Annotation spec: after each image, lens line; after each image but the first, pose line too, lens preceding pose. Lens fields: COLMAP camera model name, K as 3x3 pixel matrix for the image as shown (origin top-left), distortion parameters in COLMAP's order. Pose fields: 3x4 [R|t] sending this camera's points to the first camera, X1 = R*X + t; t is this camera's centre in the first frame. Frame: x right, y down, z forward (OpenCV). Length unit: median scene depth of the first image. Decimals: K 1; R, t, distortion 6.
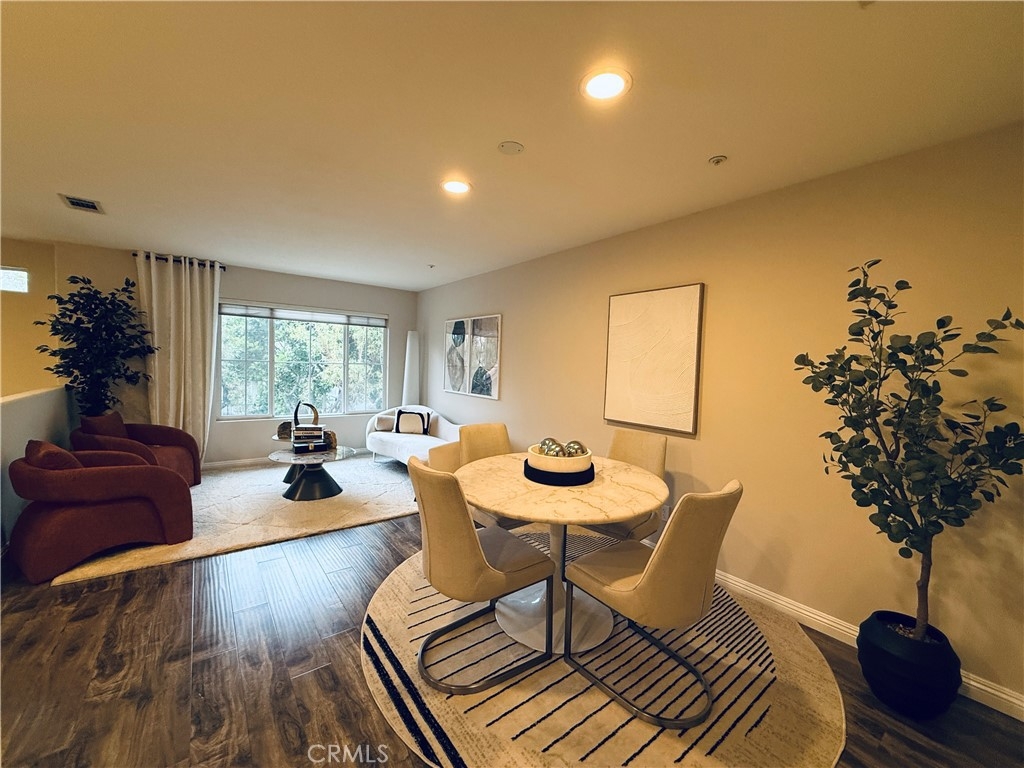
lens RADIAL K [[405.1, 0, 512.0], [0, 405.1, 384.0], [0, 0, 1]] dist [0.001697, 0.000234]
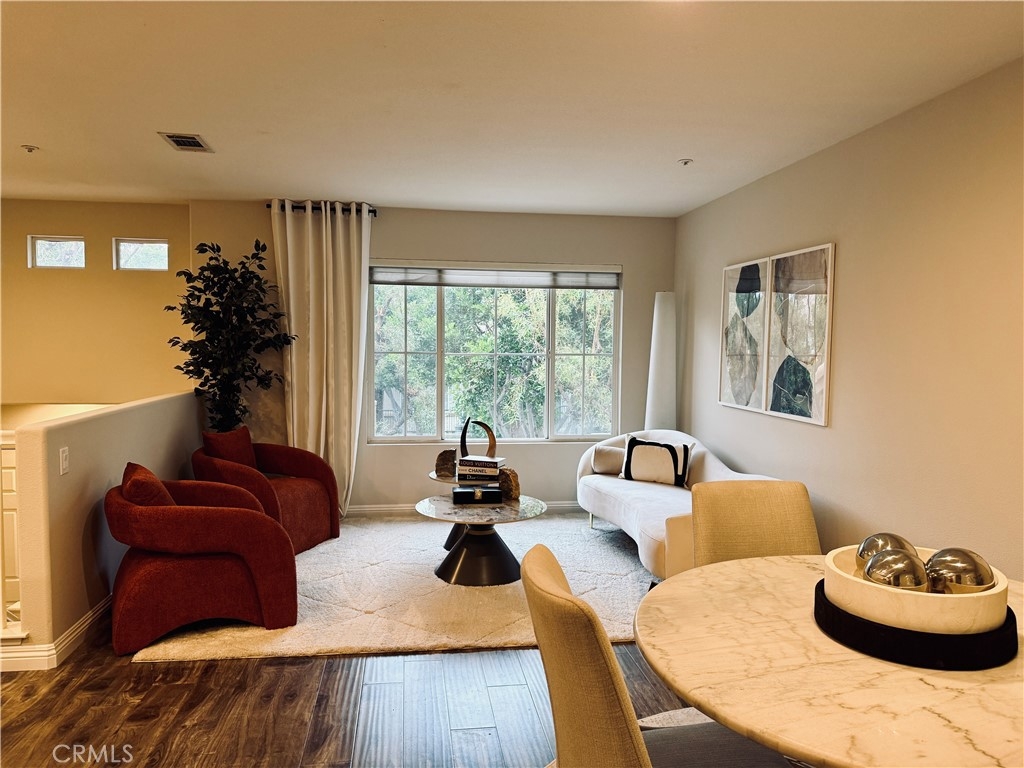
lens RADIAL K [[713.1, 0, 513.9], [0, 713.1, 388.0], [0, 0, 1]] dist [0.078394, -0.105638]
pose [[0.874273, 0.006316, -0.485394, 0.062445], [-0.005957, 0.999980, 0.002282, -0.005140], [0.485399, 0.000896, 0.874293, 0.105033]]
